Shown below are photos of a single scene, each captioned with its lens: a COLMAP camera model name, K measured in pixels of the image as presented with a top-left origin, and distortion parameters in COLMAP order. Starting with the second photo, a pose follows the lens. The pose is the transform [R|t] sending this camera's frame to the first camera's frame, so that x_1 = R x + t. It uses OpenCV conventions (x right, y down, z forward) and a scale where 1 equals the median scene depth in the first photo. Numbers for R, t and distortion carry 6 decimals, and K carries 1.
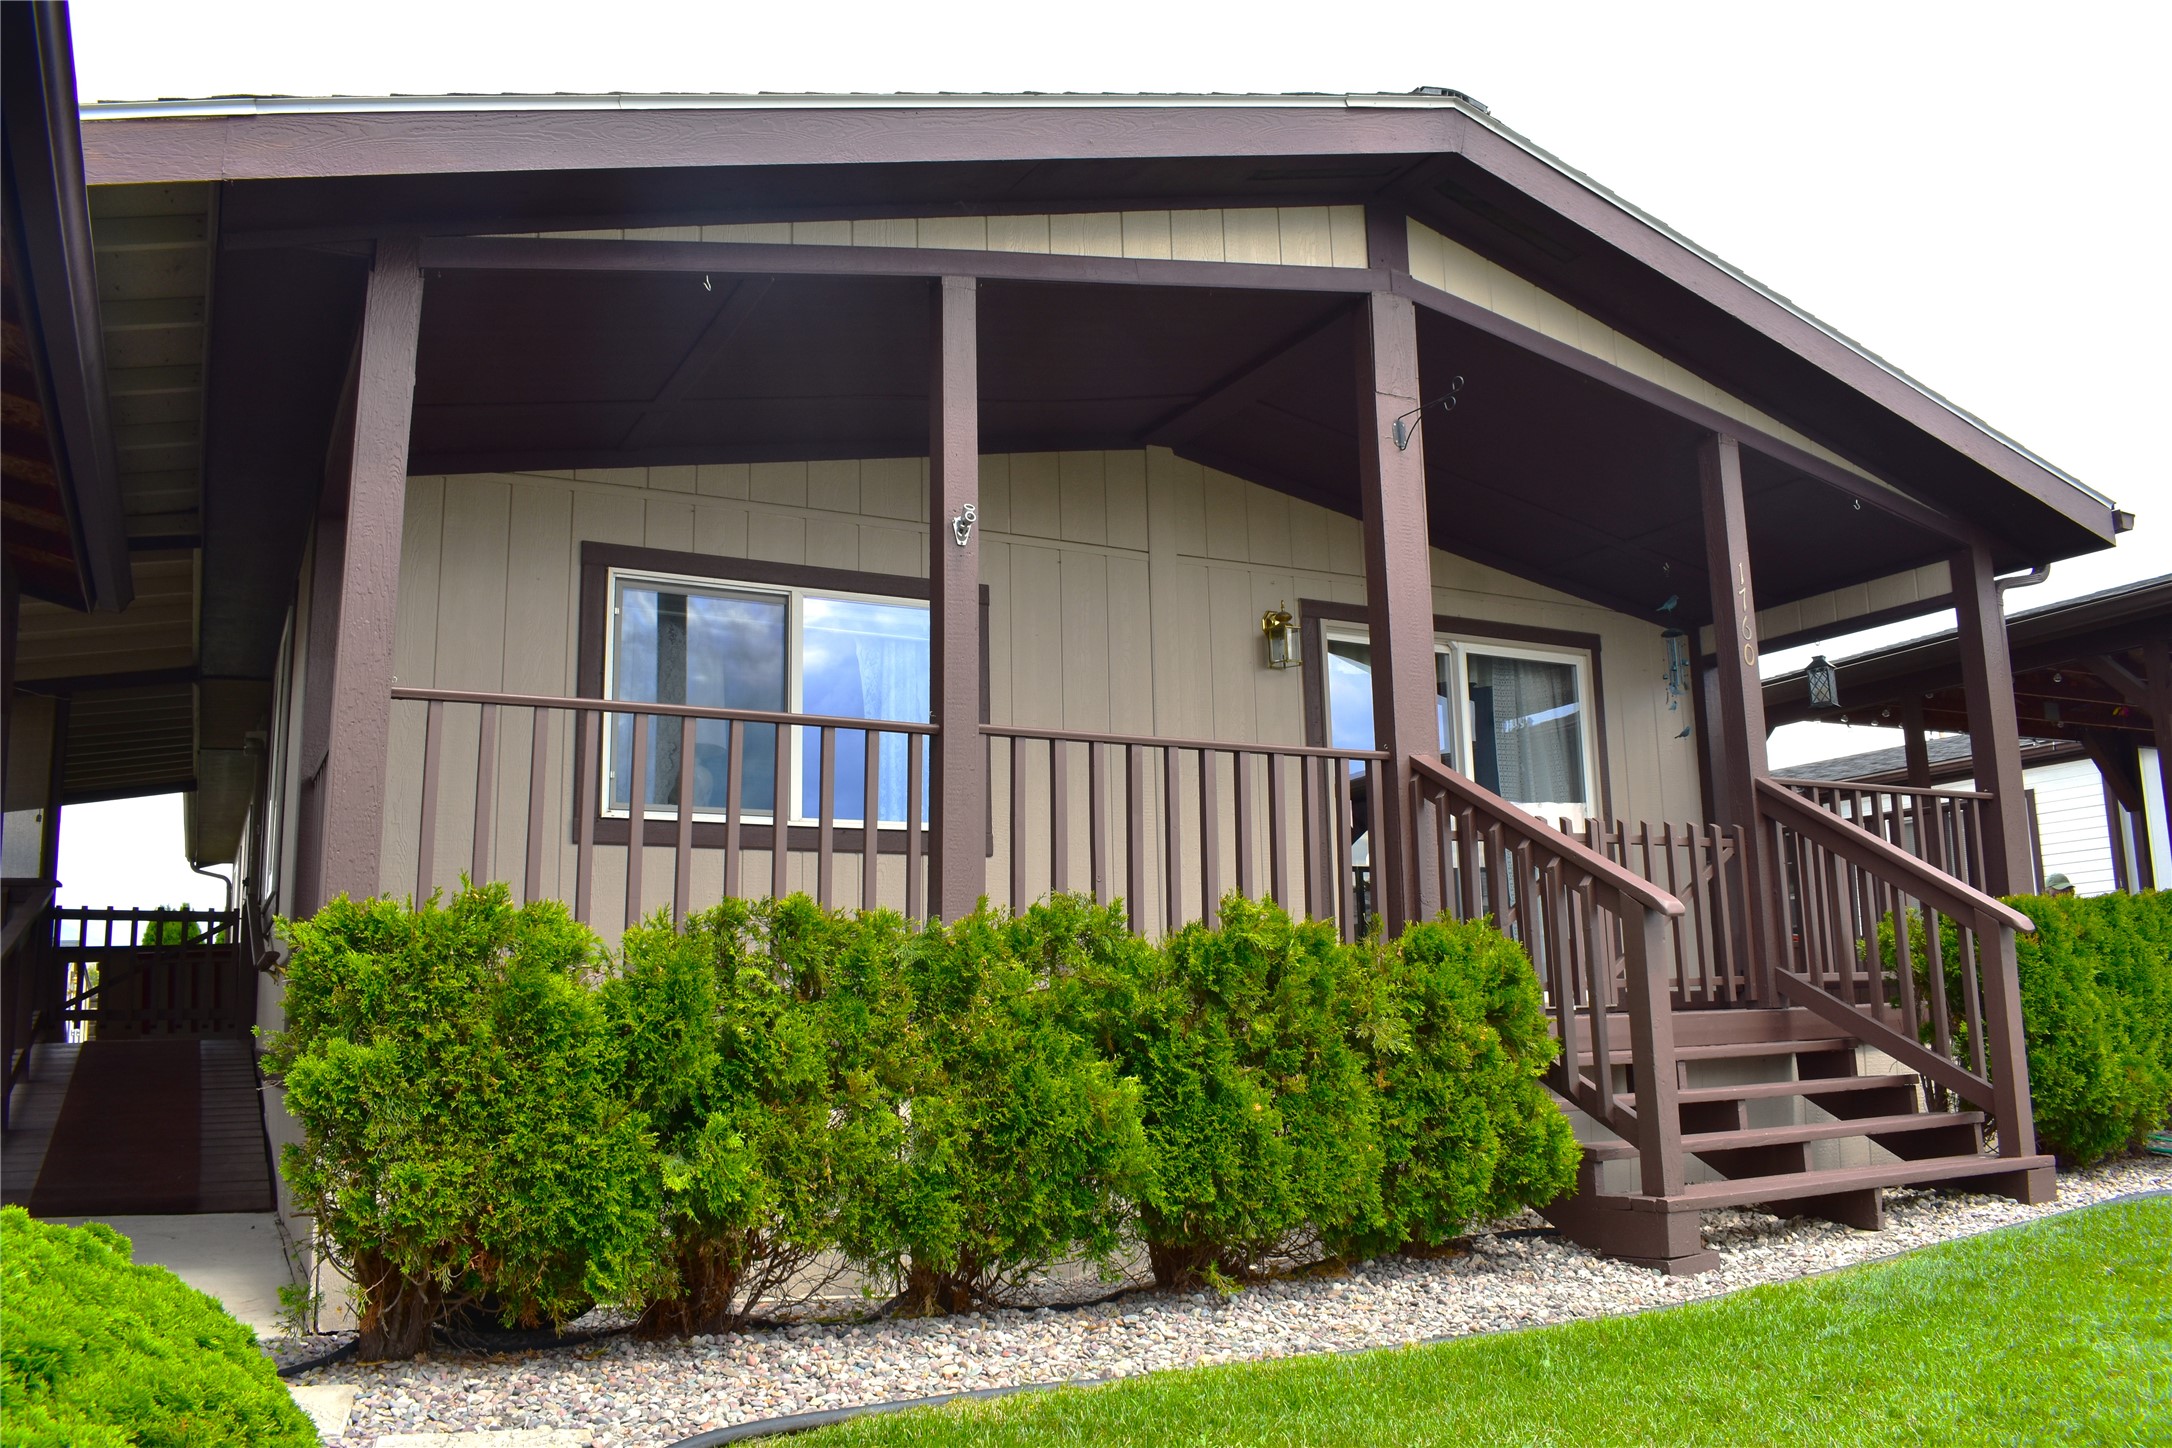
lens RADIAL K [[1641.1, 0, 1086.0], [0, 1641.1, 724.0], [0, 0, 1]] dist [-0.049150, -0.000021]
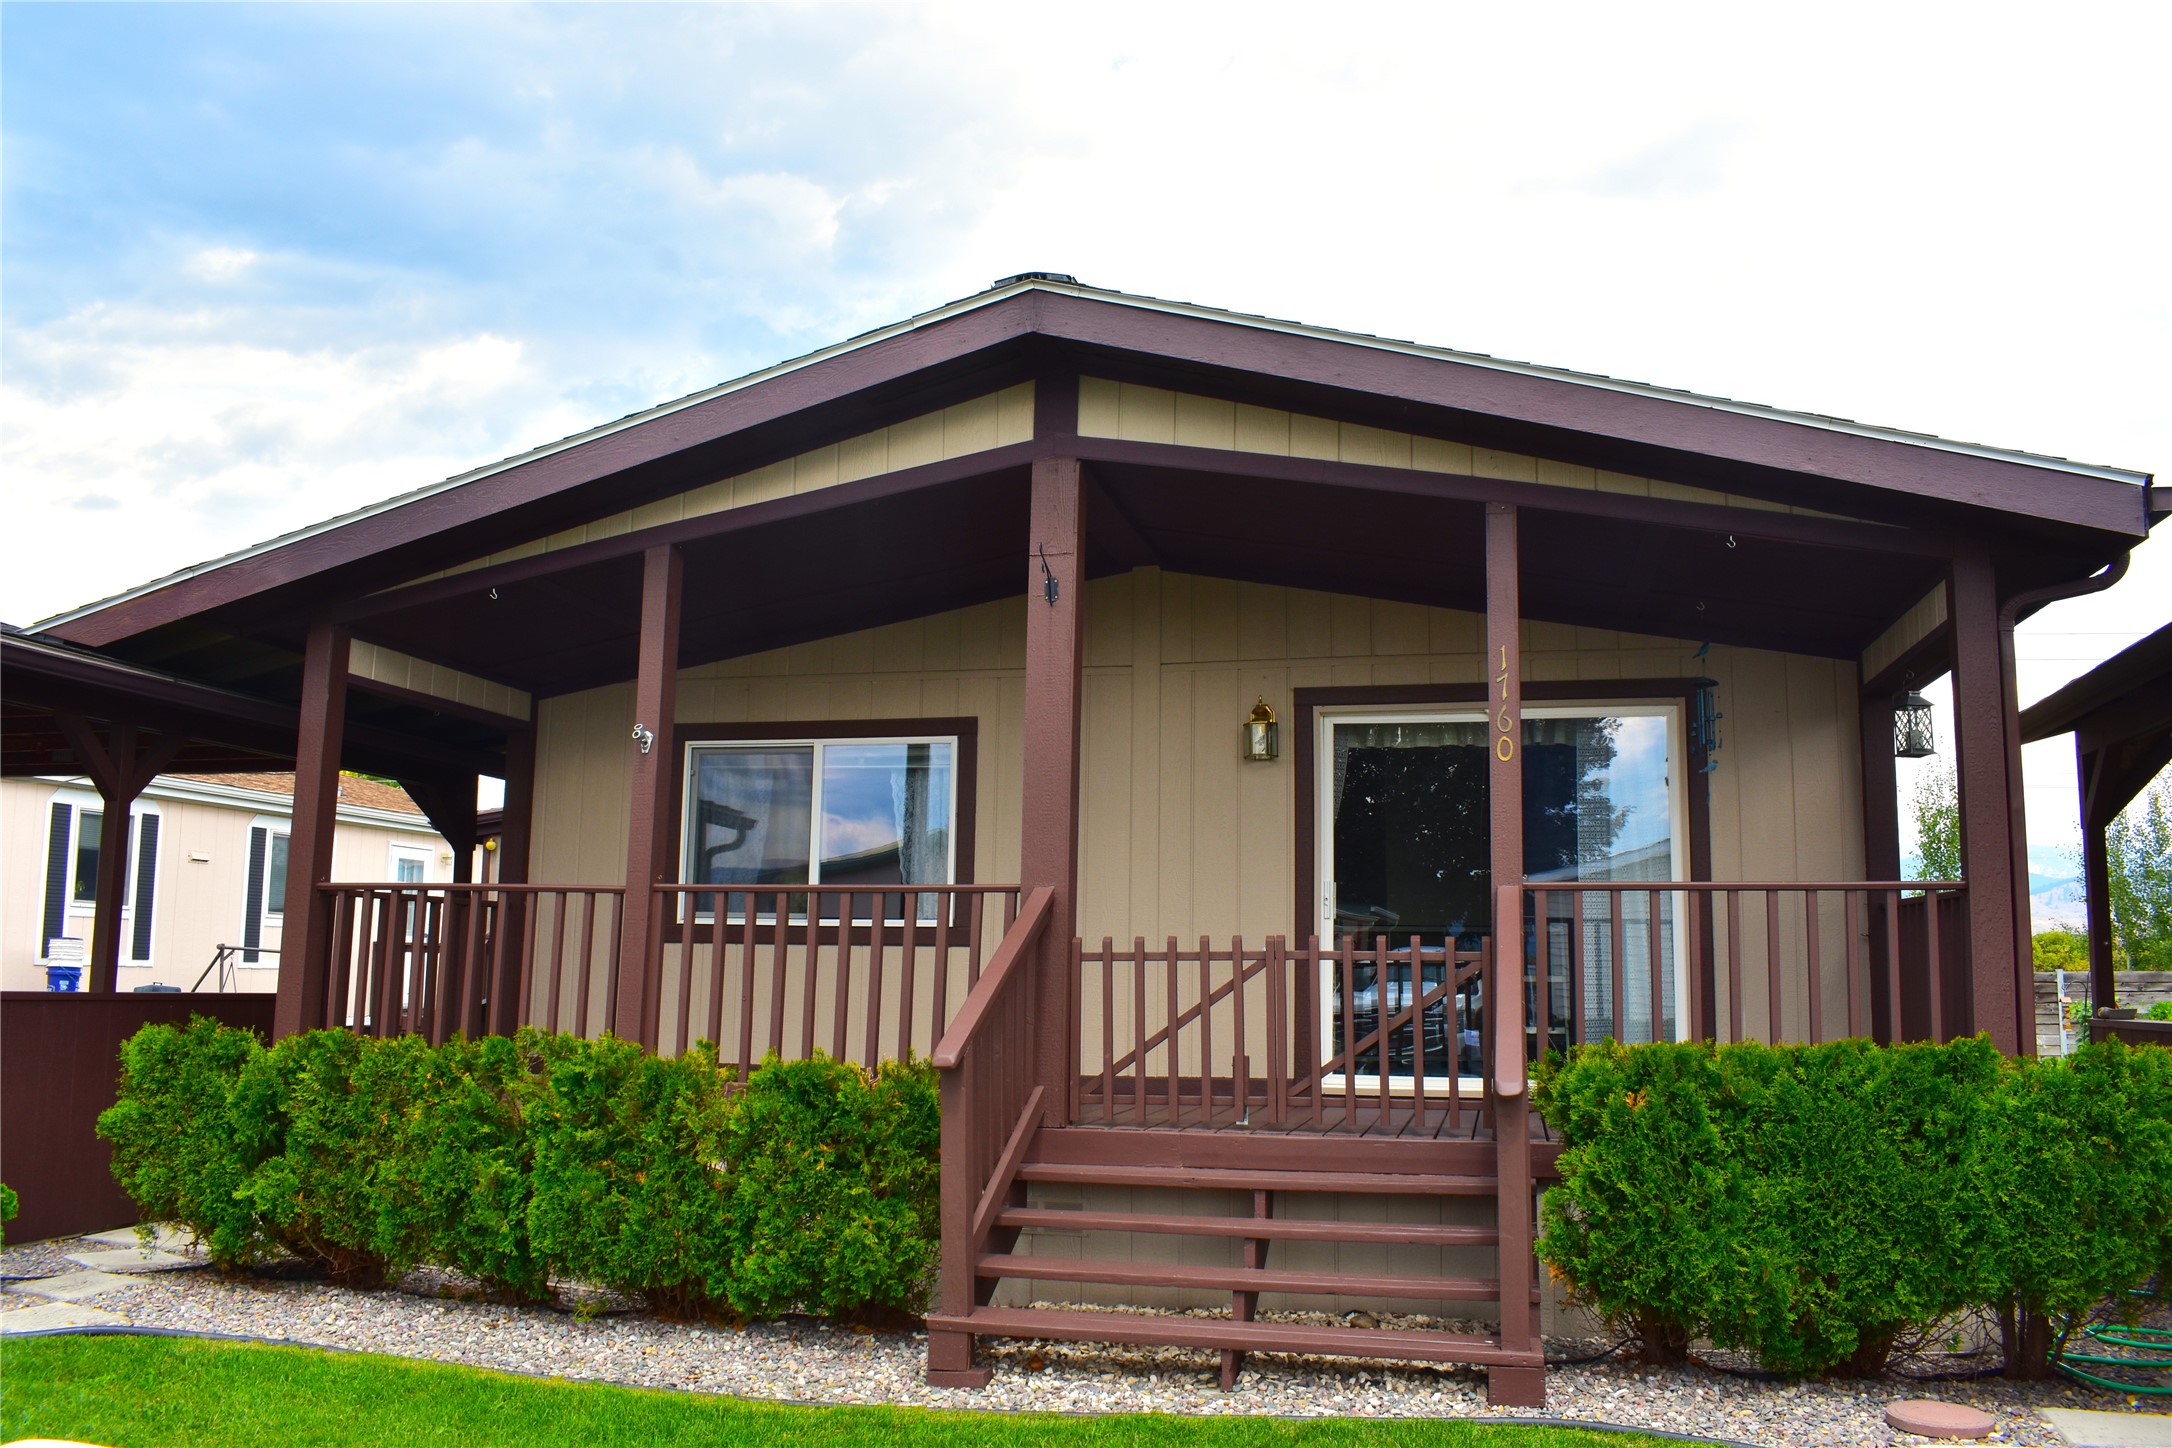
lens RADIAL K [[1757.8, 0, 1086.0], [0, 1757.8, 724.0], [0, 0, 1]] dist [-0.039416, 0.001531]
pose [[0.745063, -0.067481, -0.663572, 0.979502], [0.086016, 0.996283, -0.004737, -0.080154], [0.661425, -0.053549, 0.748097, 0.132337]]
